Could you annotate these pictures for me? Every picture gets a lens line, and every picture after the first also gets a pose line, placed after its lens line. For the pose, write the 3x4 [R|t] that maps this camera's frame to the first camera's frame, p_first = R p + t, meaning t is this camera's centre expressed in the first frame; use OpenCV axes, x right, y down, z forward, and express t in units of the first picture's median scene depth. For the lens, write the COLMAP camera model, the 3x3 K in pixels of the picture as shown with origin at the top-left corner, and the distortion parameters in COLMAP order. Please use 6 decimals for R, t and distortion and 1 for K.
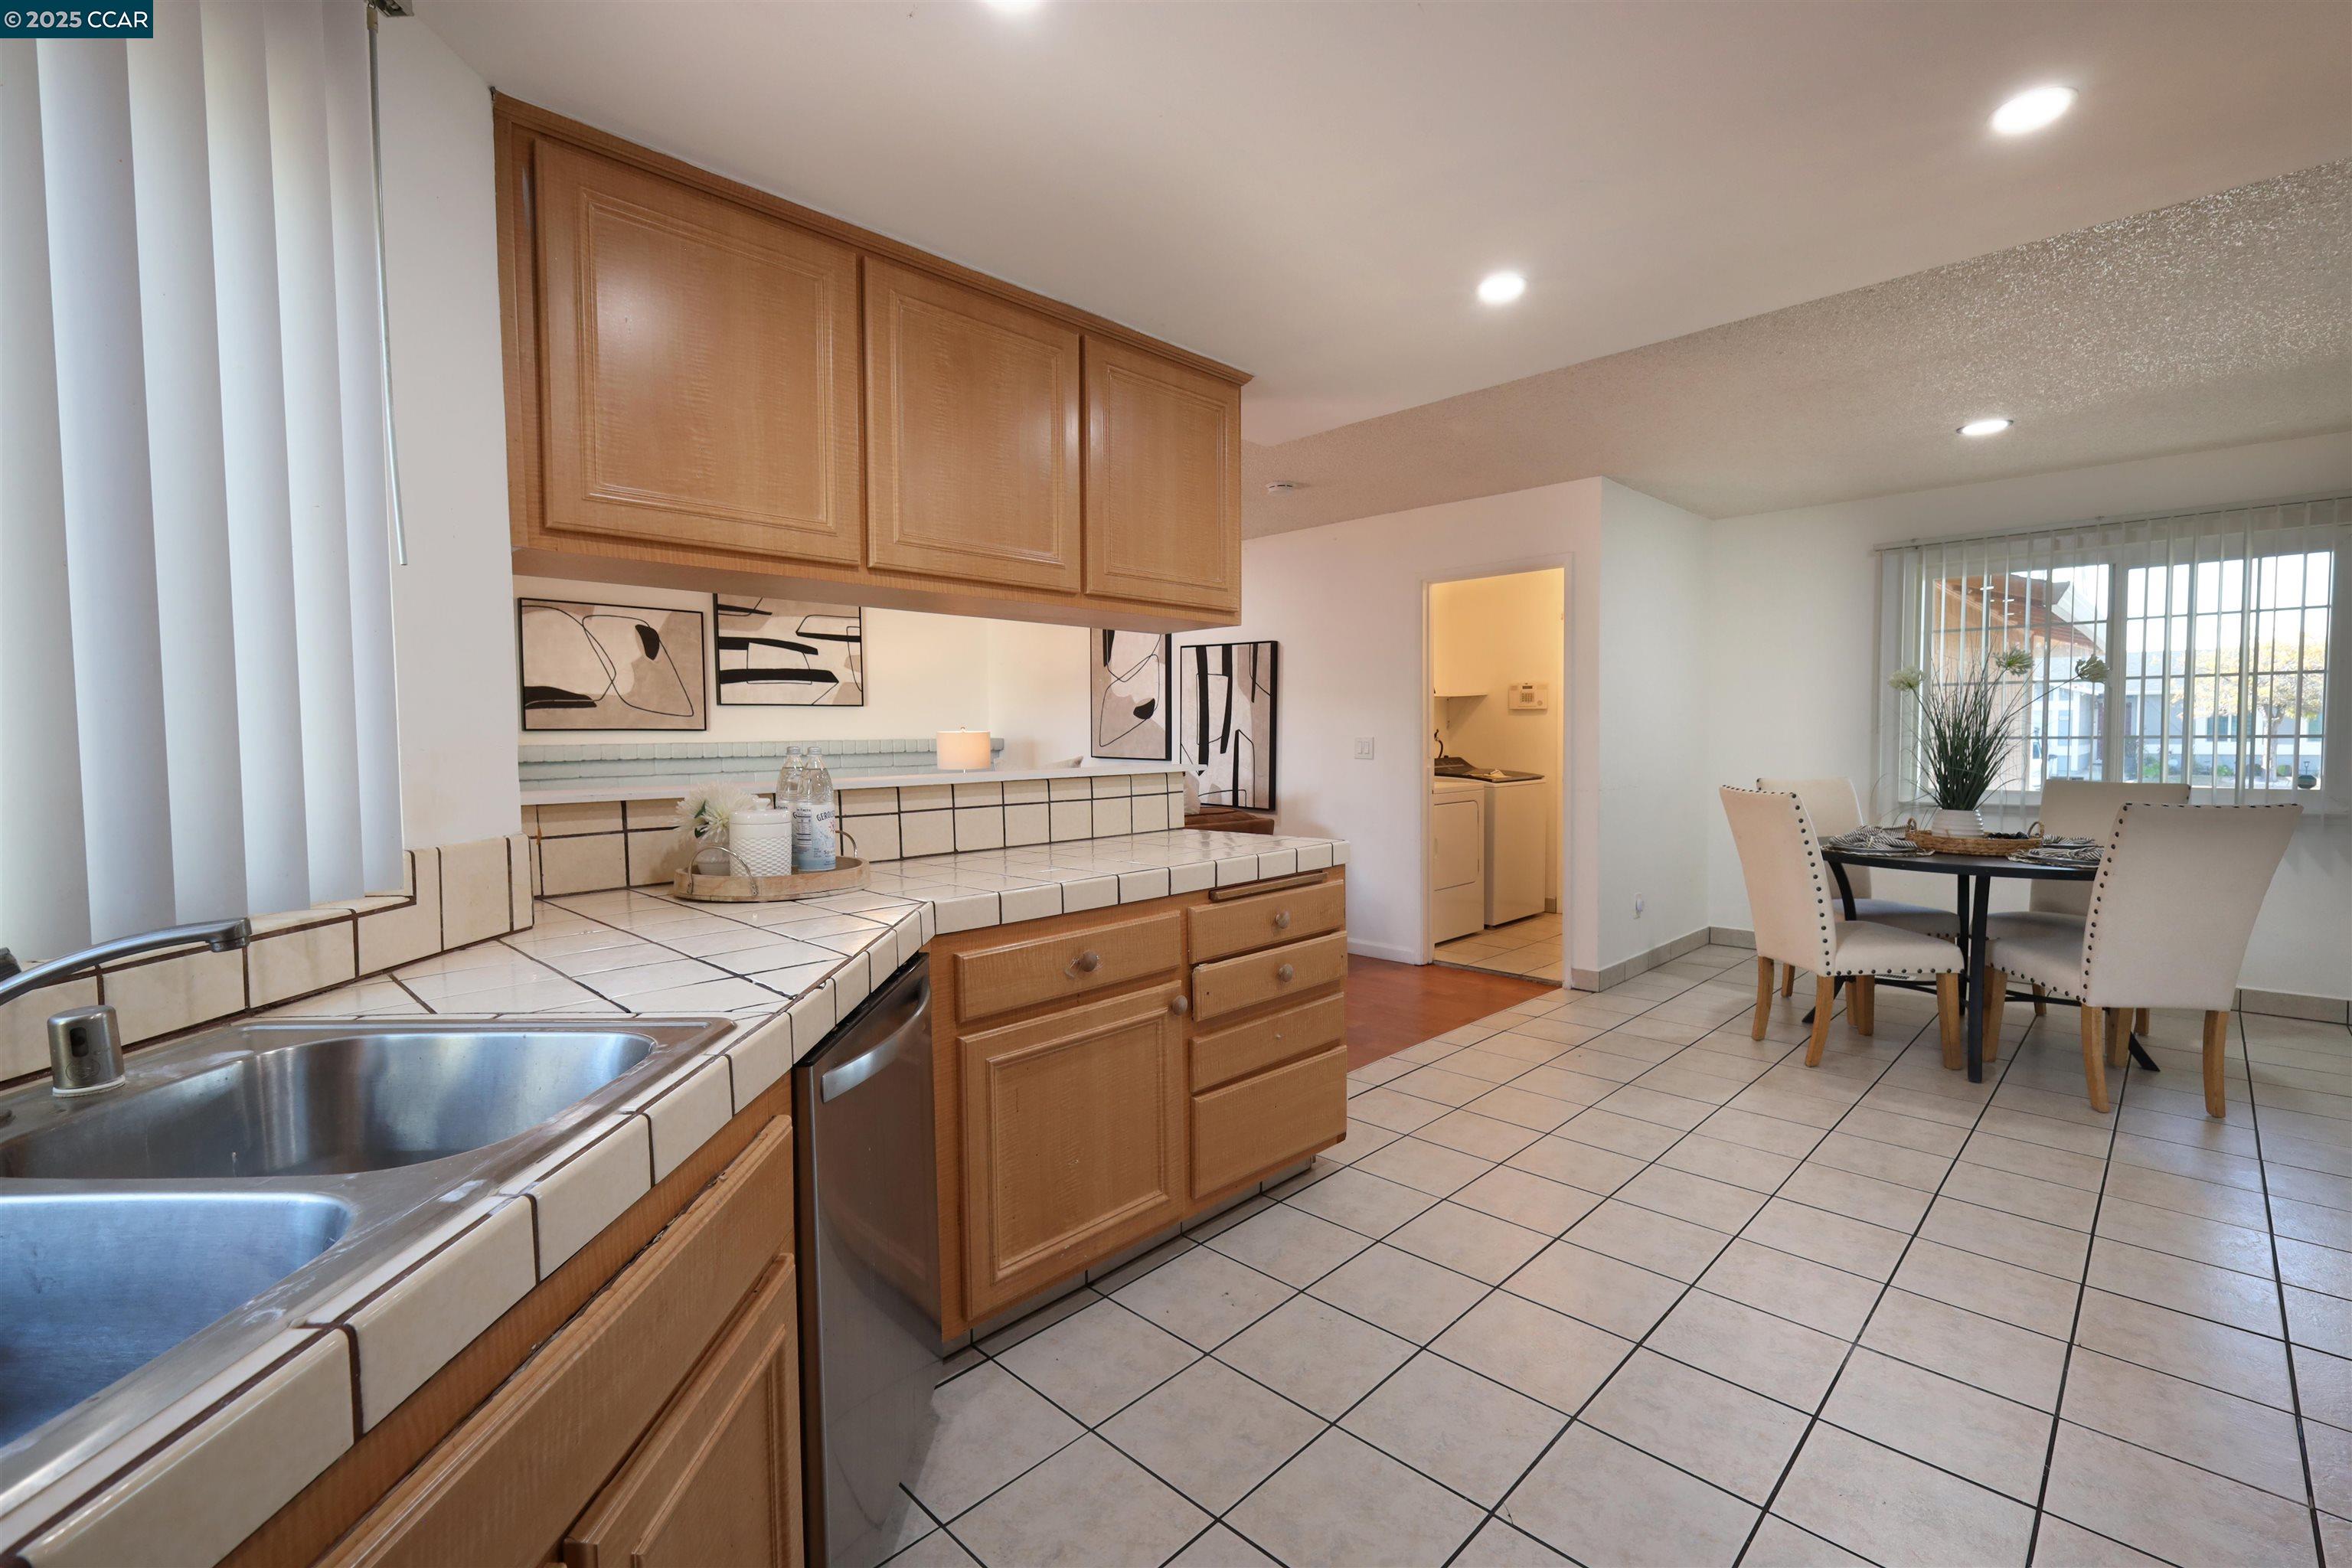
lens RADIAL K [[1021.6, 0, 1170.7], [0, 1021.6, 774.2], [0, 0, 1]] dist [0.004392, 0.000238]
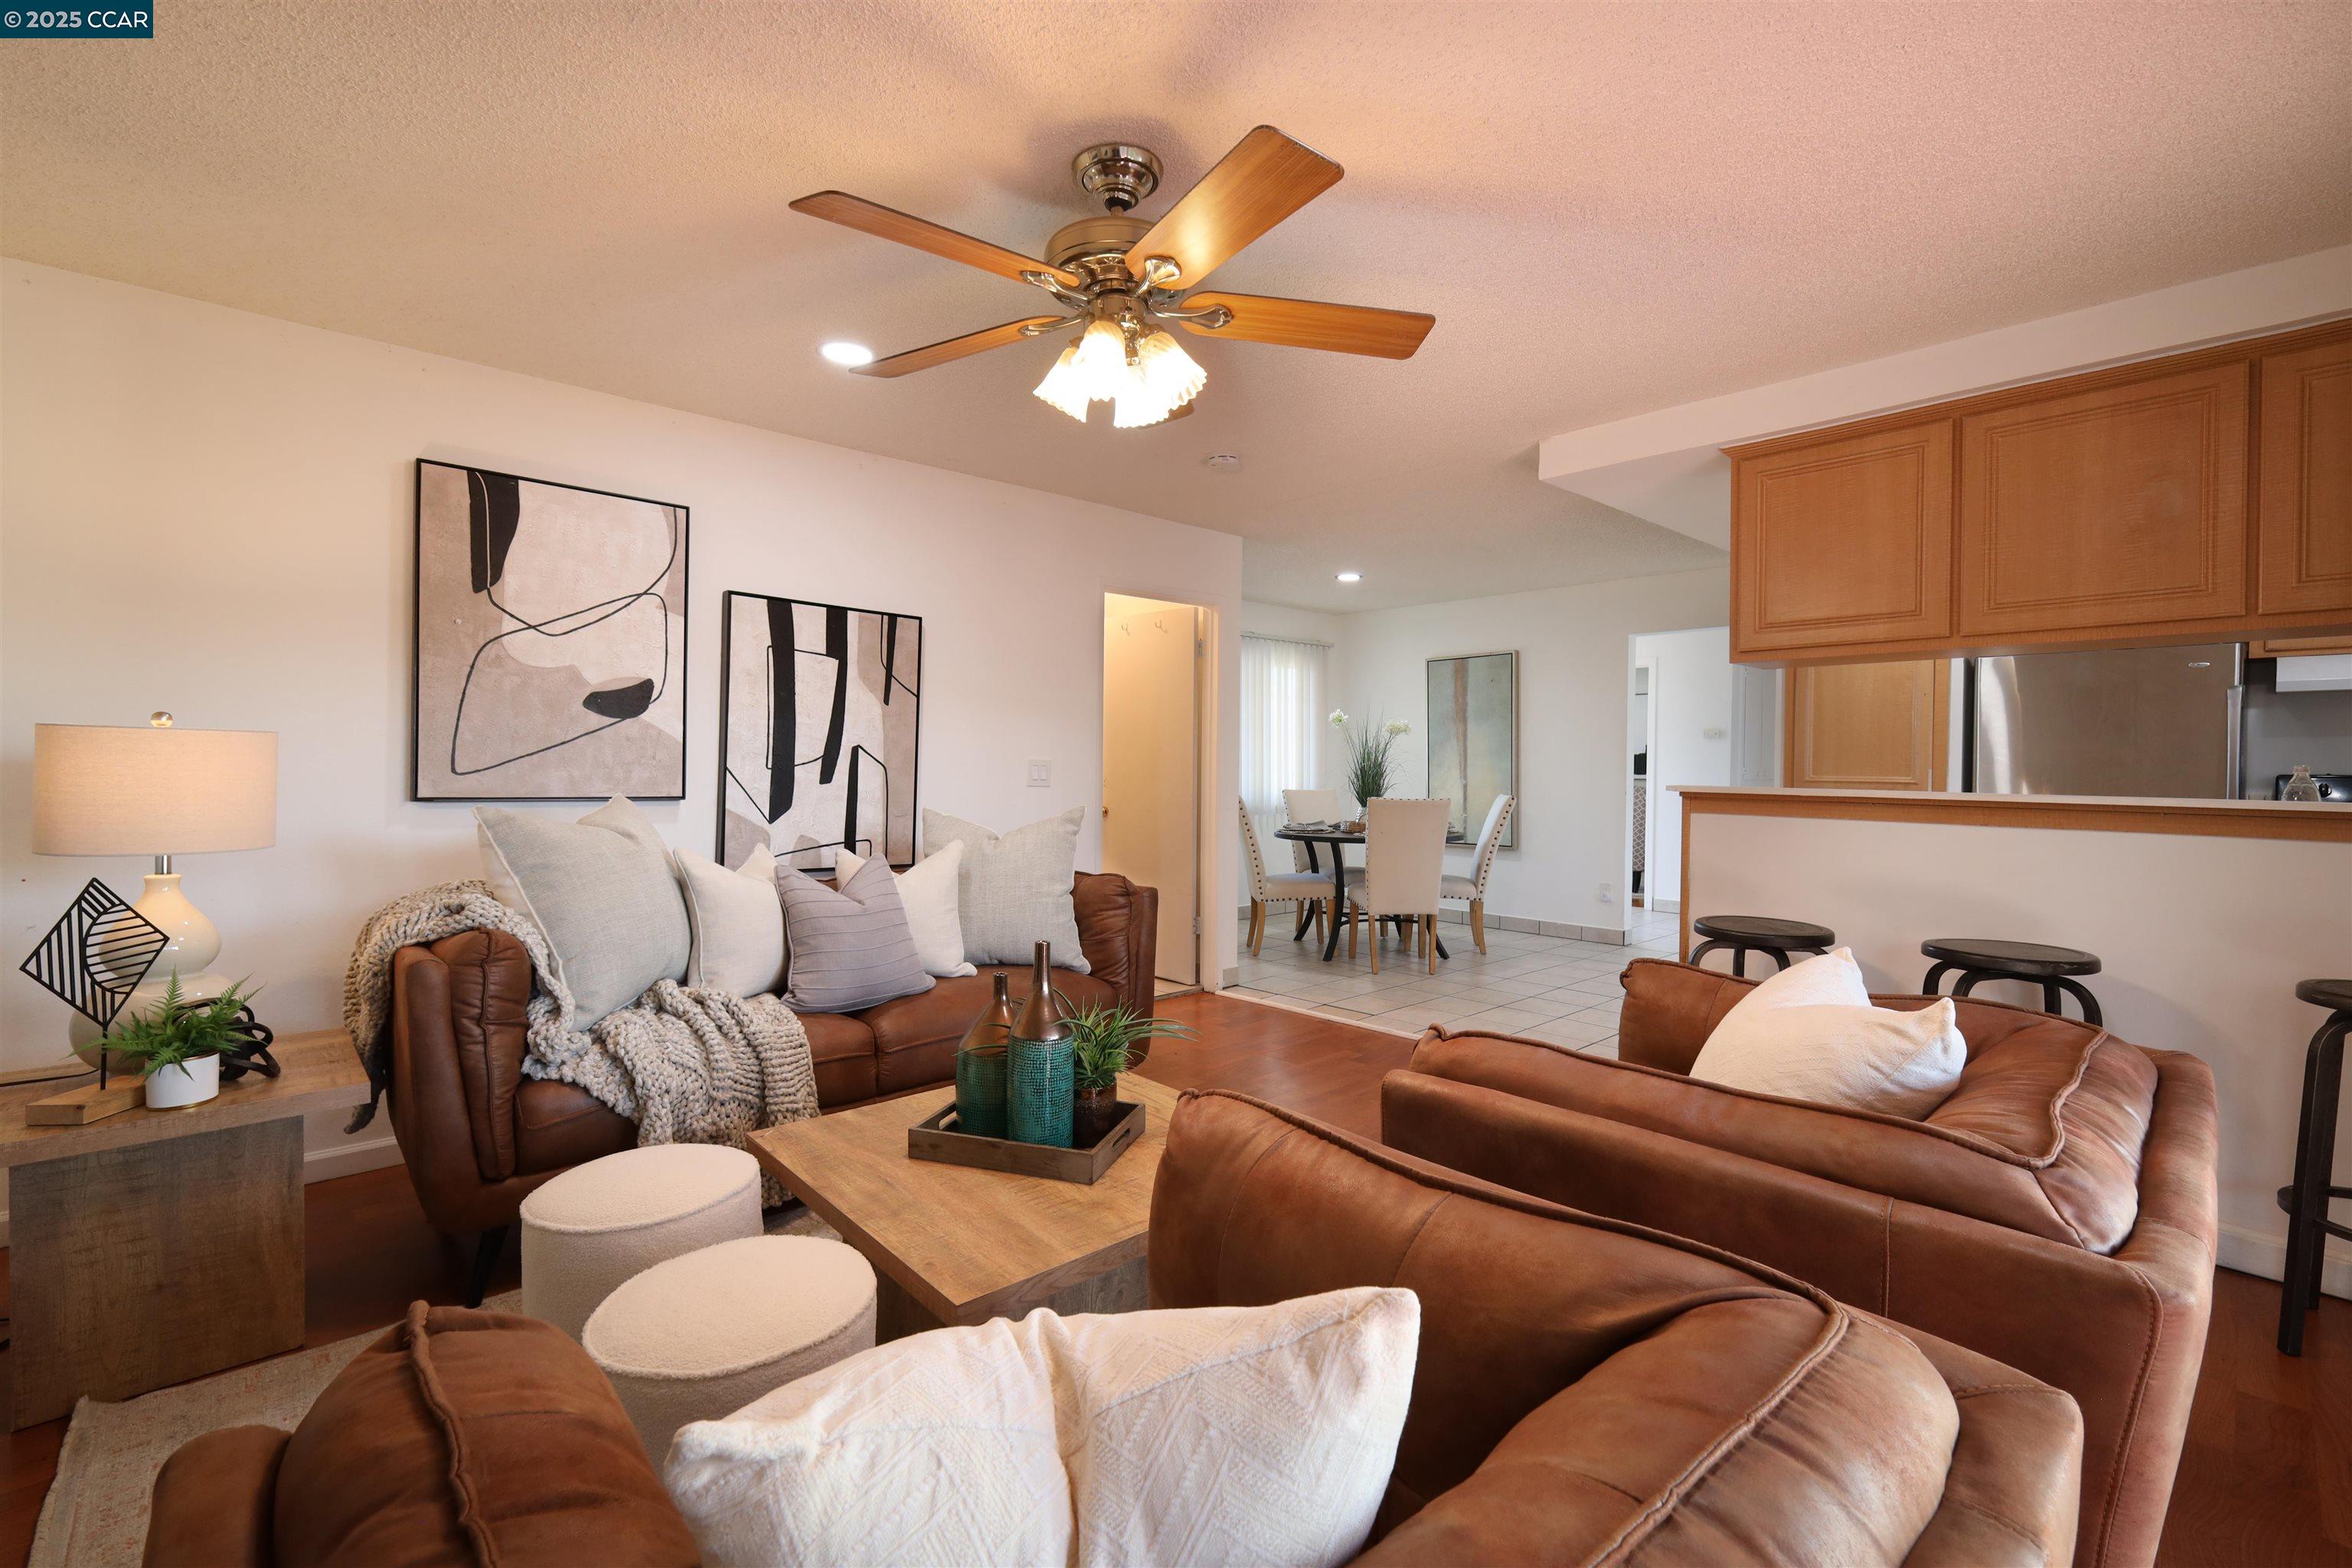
lens RADIAL K [[1021.6, 0, 1170.8], [0, 1021.6, 768.7], [0, 0, 1]] dist [0.004392, 0.000238]
pose [[0.036869, 0.000666, 0.999320, -0.551460], [0.033126, 0.999449, -0.001888, -0.021191], [-0.998771, 0.033173, 0.036826, 0.767802]]
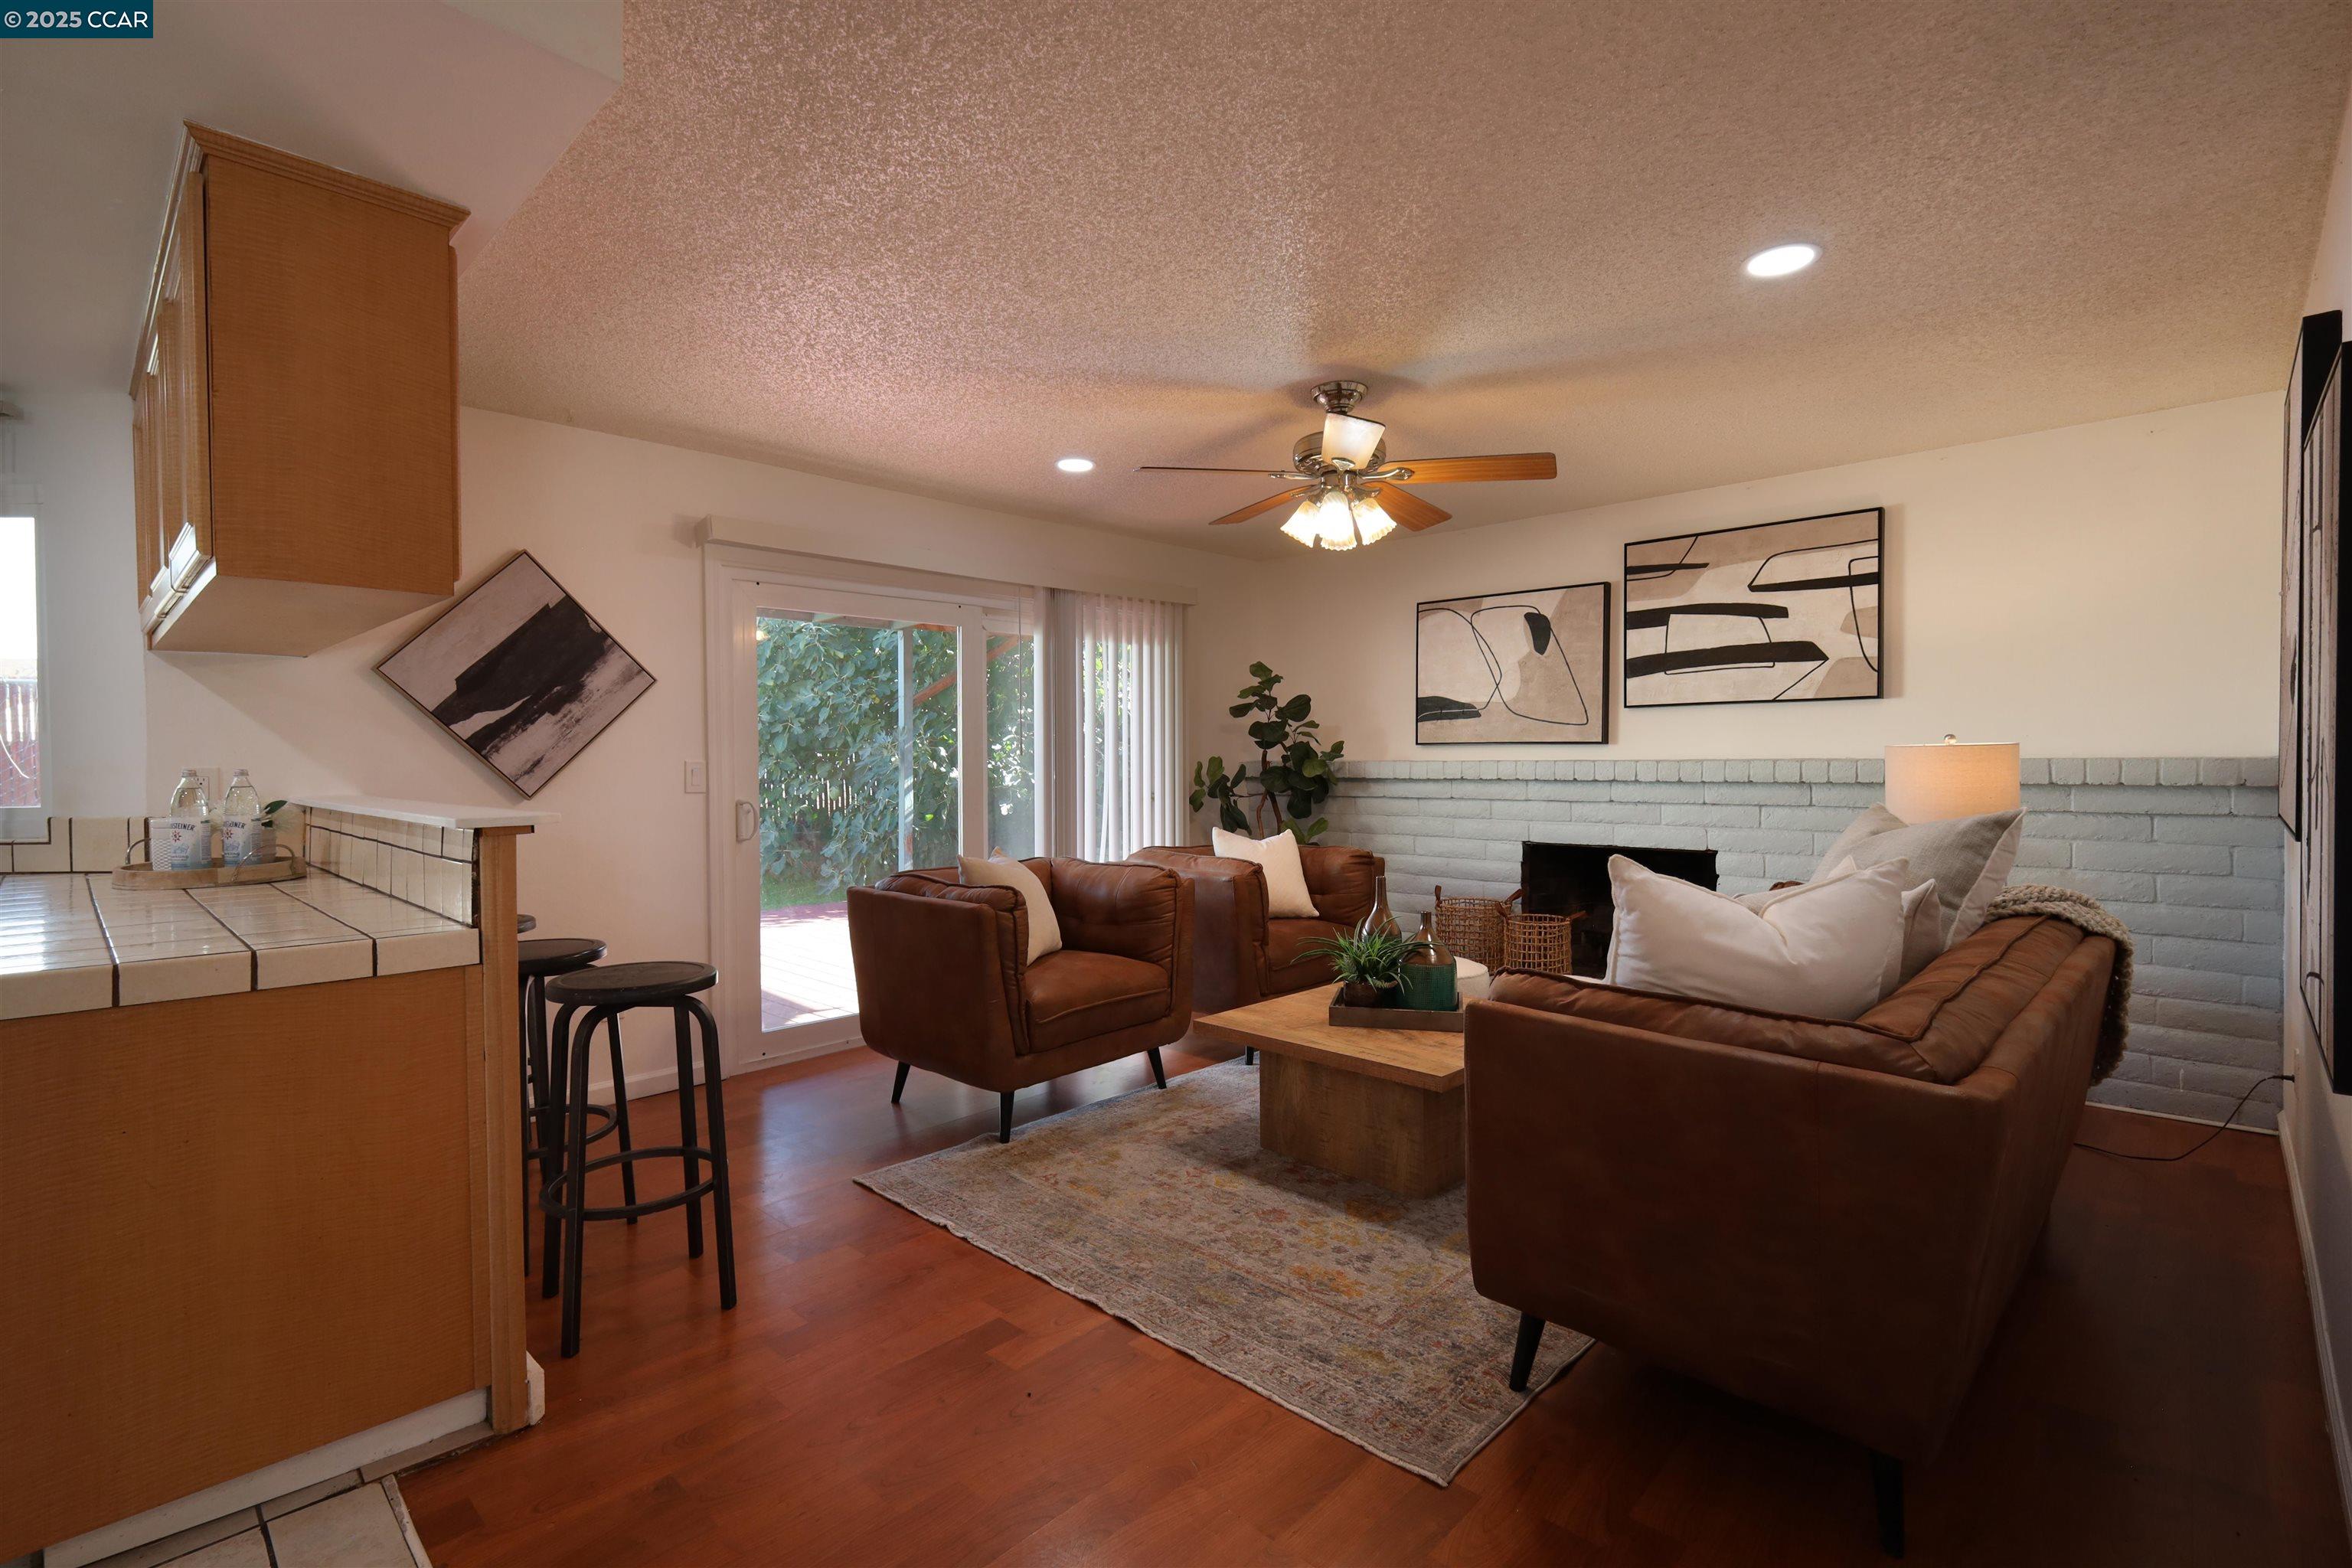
lens RADIAL K [[1067.3, 0, 1178.0], [0, 1067.3, 777.2], [0, 0, 1]] dist [0.002401, -0.000784]
pose [[0.027714, 0.029856, -0.999170, 0.312401], [-0.034639, 0.998982, 0.028890, -0.031300], [0.999016, 0.033809, 0.028719, 0.698085]]
